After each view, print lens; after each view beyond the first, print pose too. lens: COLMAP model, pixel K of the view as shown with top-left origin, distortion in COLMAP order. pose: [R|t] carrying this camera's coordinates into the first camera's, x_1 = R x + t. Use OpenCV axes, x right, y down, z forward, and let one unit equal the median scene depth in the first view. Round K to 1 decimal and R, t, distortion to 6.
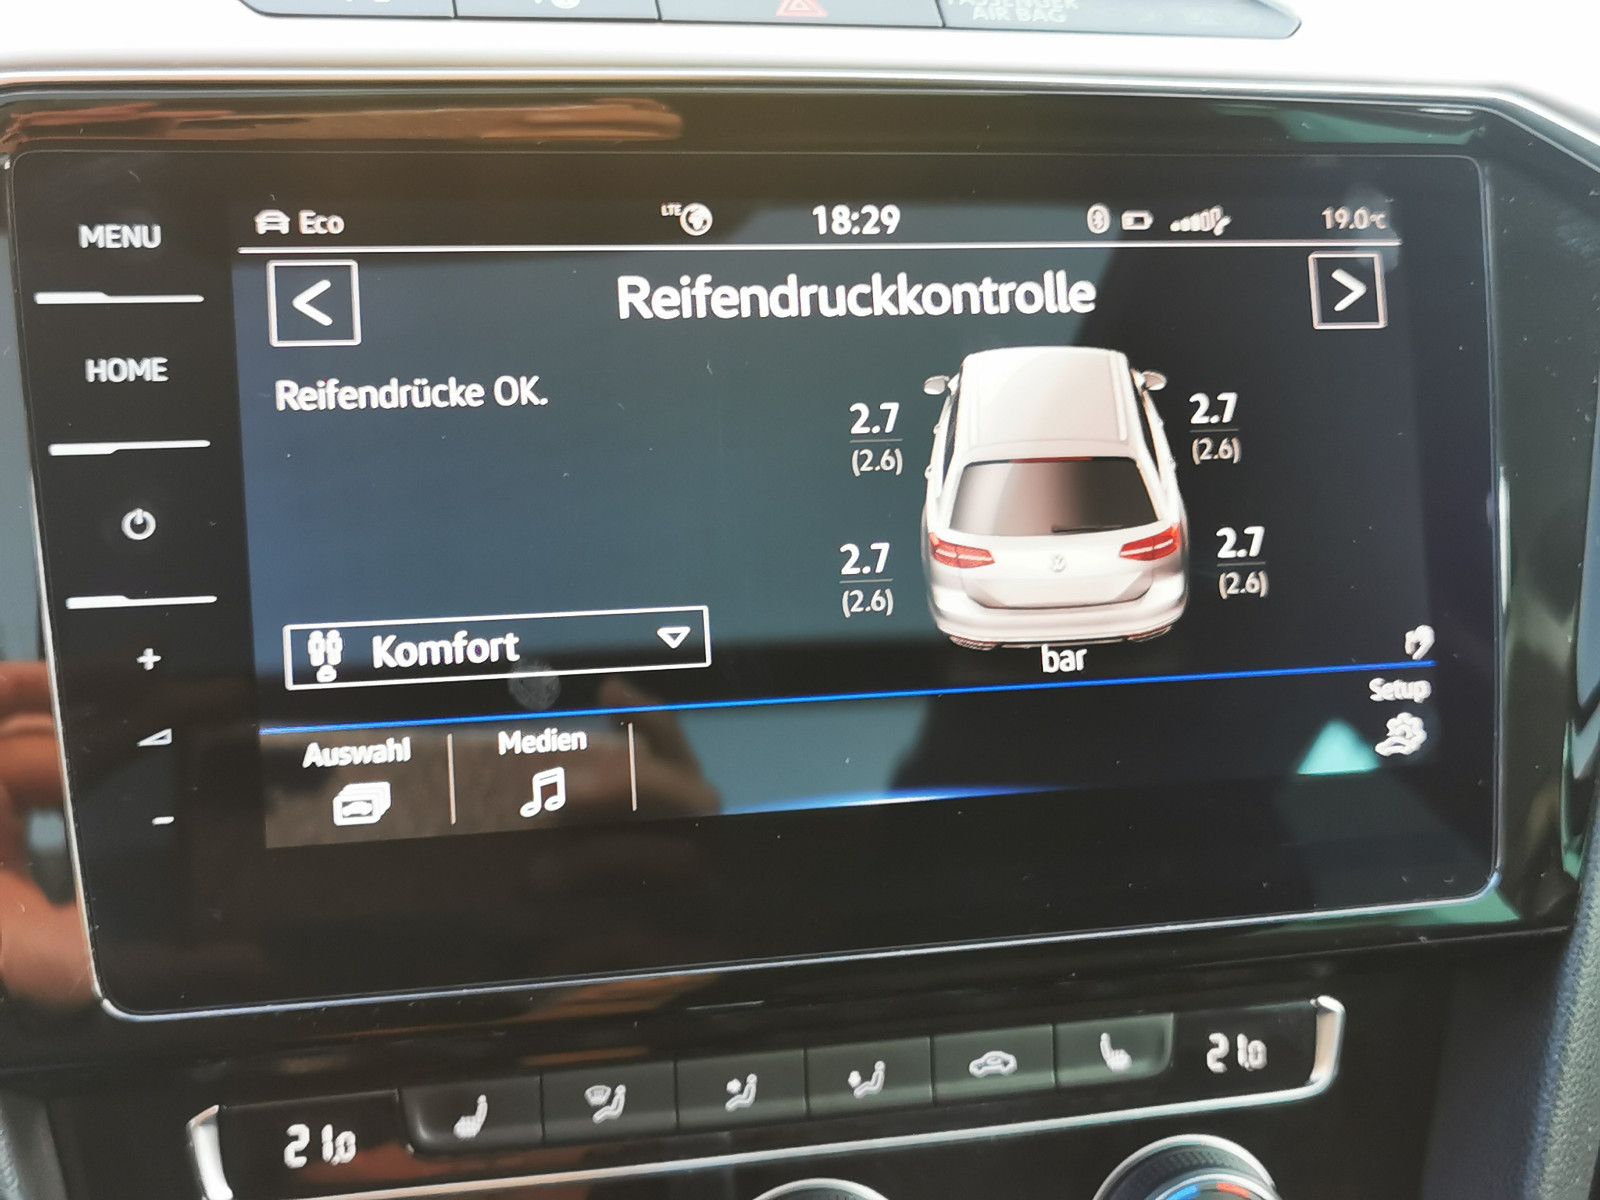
lens RADIAL K [[2200.1, 0, 827.4], [0, 2200.1, 602.6], [0, 0, 1]] dist [-0.005660, -0.065144]
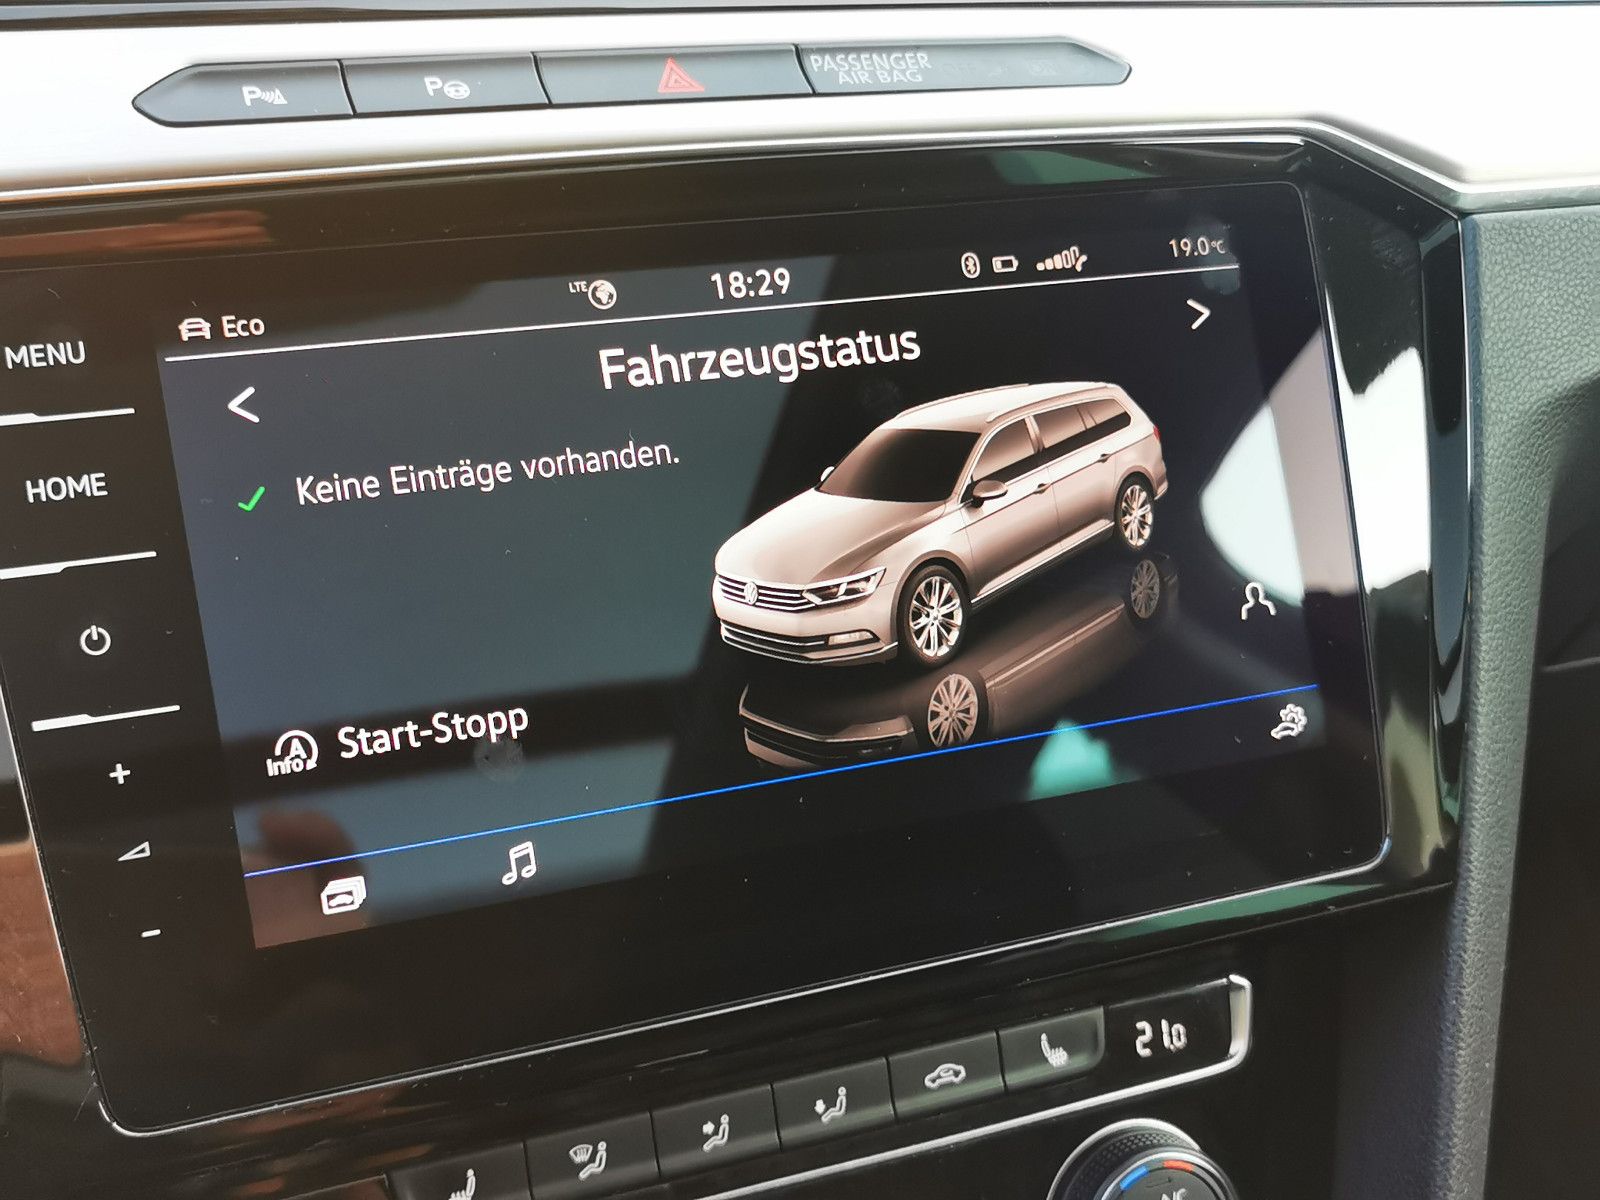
lens RADIAL K [[2202.2, 0, 799.7], [0, 2202.2, 670.5], [0, 0, 1]] dist [0.003965, 0.014900]
pose [[0.984126, -0.103422, 0.144221, -0.128988], [0.103861, 0.994582, 0.004504, 0.005939], [-0.143905, 0.010547, 0.989535, -0.032422]]
